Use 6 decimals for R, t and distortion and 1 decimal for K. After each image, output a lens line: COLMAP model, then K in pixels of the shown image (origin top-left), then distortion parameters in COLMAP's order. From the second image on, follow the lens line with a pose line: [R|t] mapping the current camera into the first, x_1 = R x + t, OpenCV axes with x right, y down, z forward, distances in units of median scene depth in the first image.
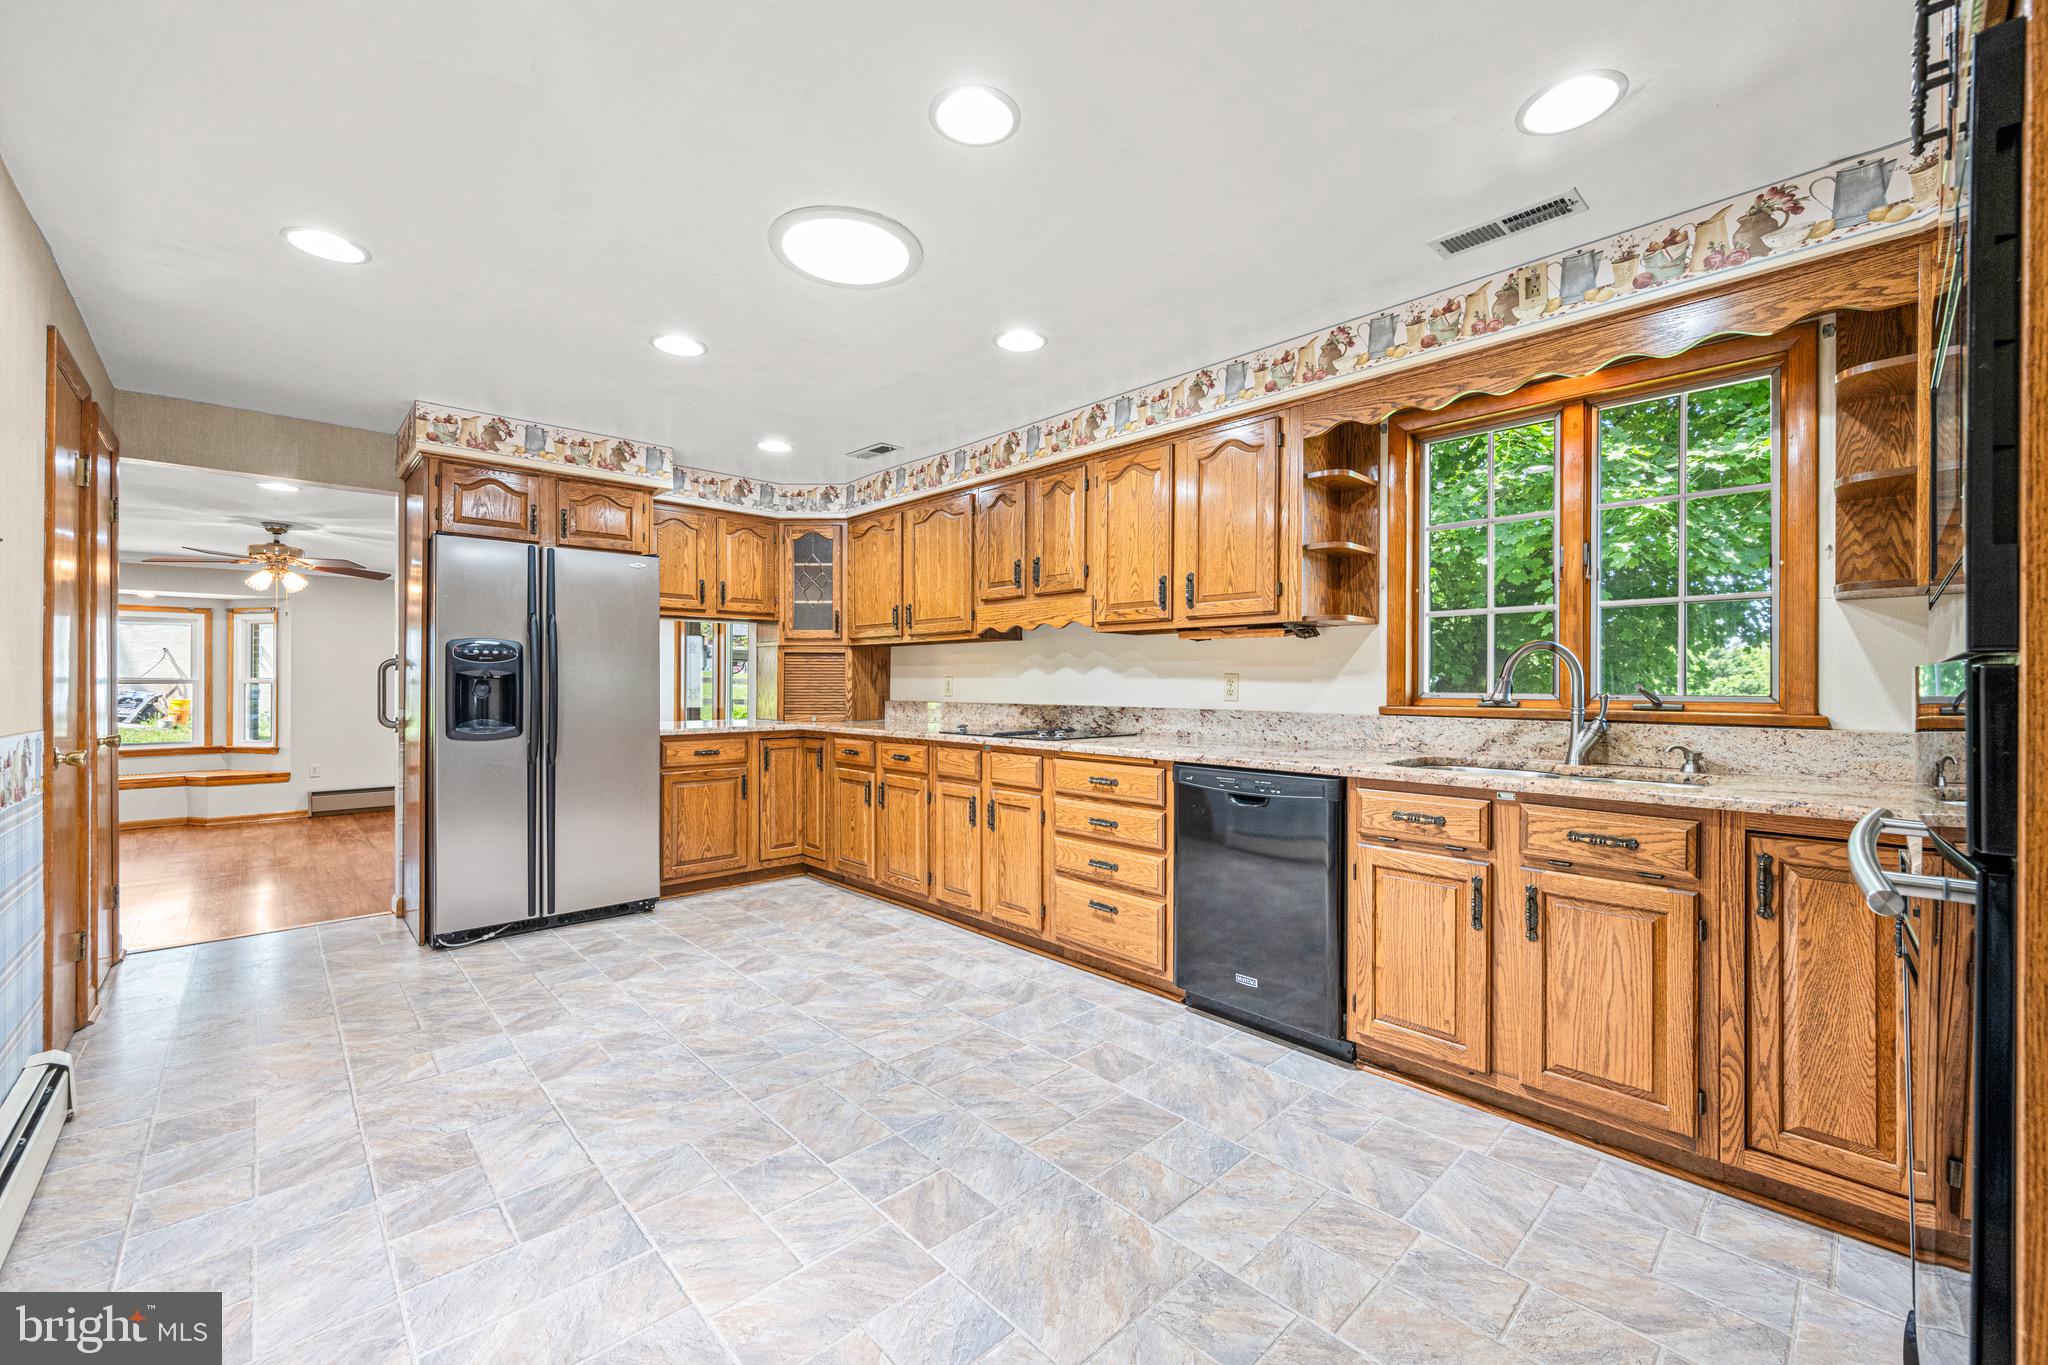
lens RADIAL K [[816.4, 0, 1027.0], [0, 816.4, 683.8], [0, 0, 1]] dist [0.000967, -0.000414]
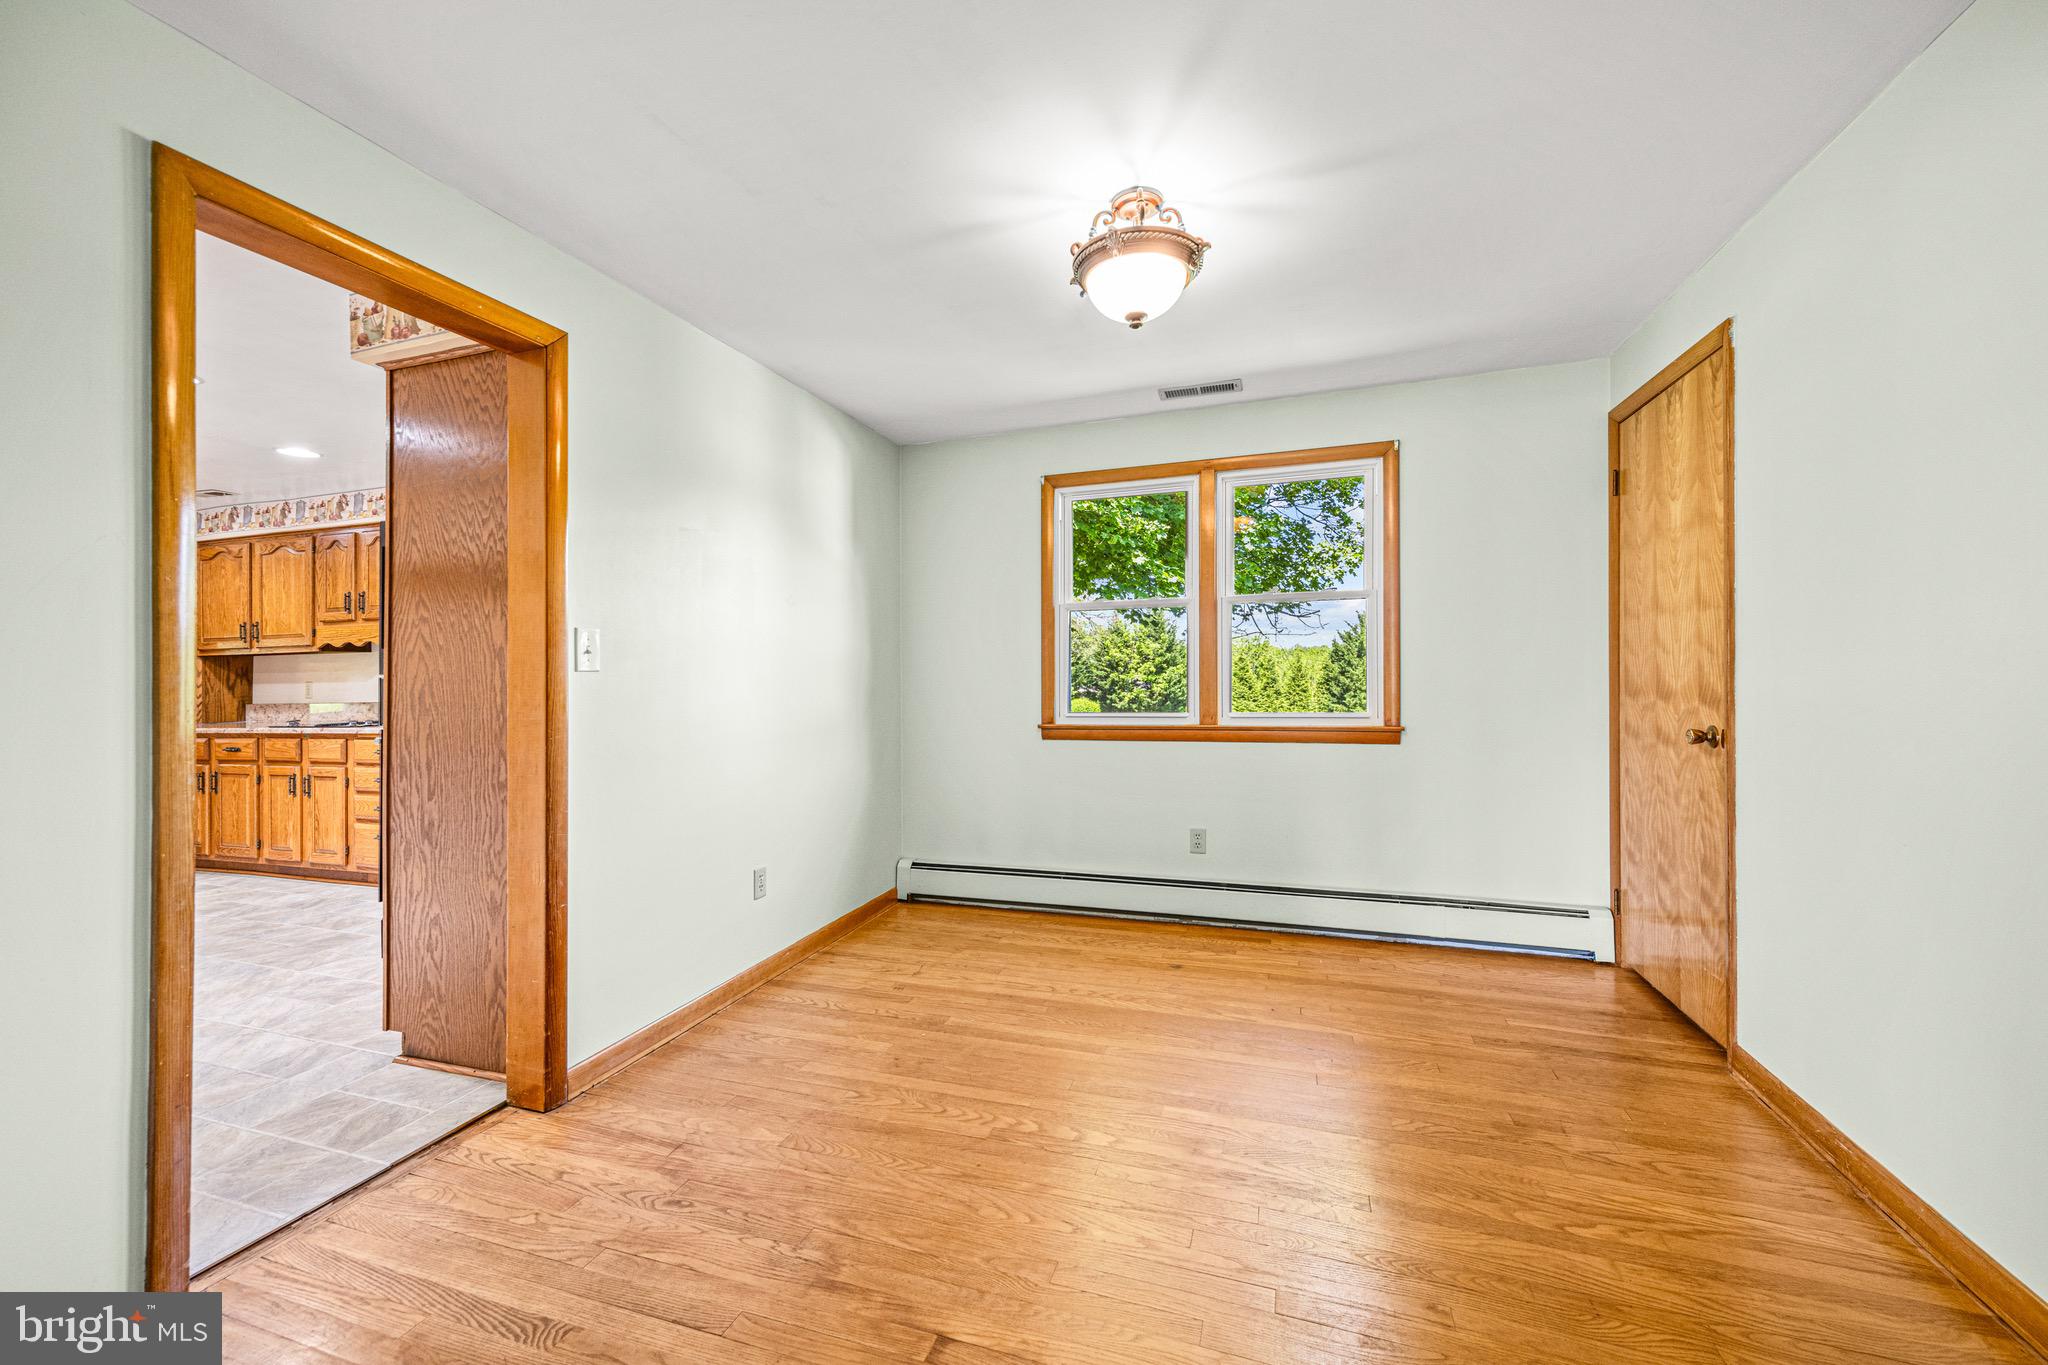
lens RADIAL K [[816.4, 0, 1033.5], [0, 816.4, 660.1], [0, 0, 1]] dist [0.000967, -0.000414]
pose [[0.886188, -0.011179, 0.463190, 0.421912], [0.022021, 0.999595, -0.018006, 0.006369], [-0.462801, 0.026157, 0.886076, -0.790876]]
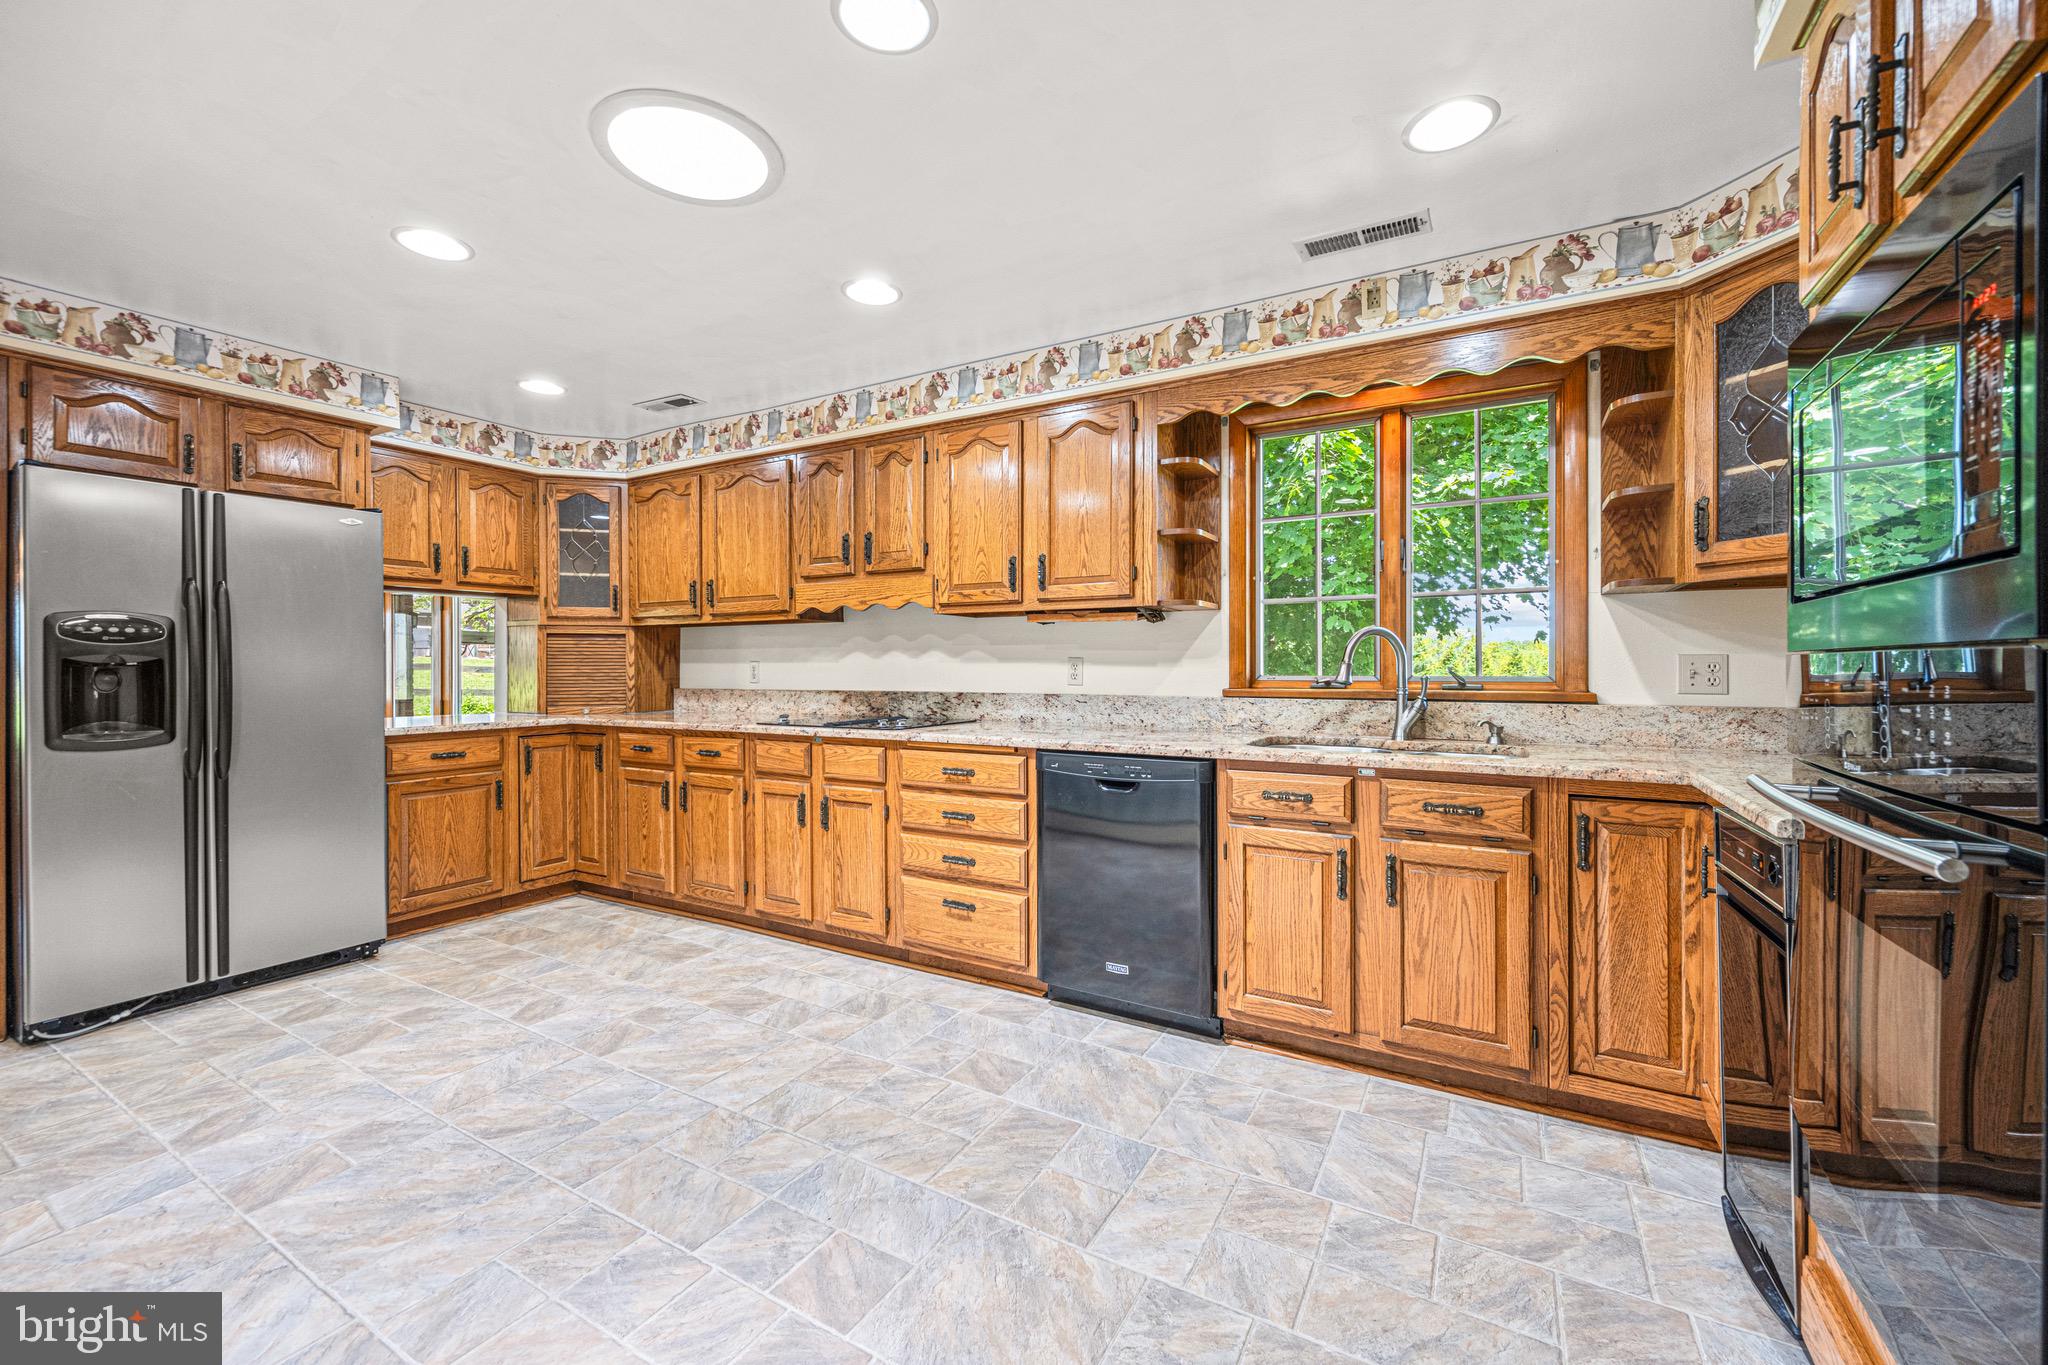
lens RADIAL K [[816.4, 0, 1030.8], [0, 816.4, 669.9], [0, 0, 1]] dist [0.000967, -0.000414]
pose [[0.958337, -0.006523, 0.285566, -0.089126], [0.005500, 0.999975, 0.004383, -0.002036], [-0.285588, -0.002630, 0.958349, 0.066810]]
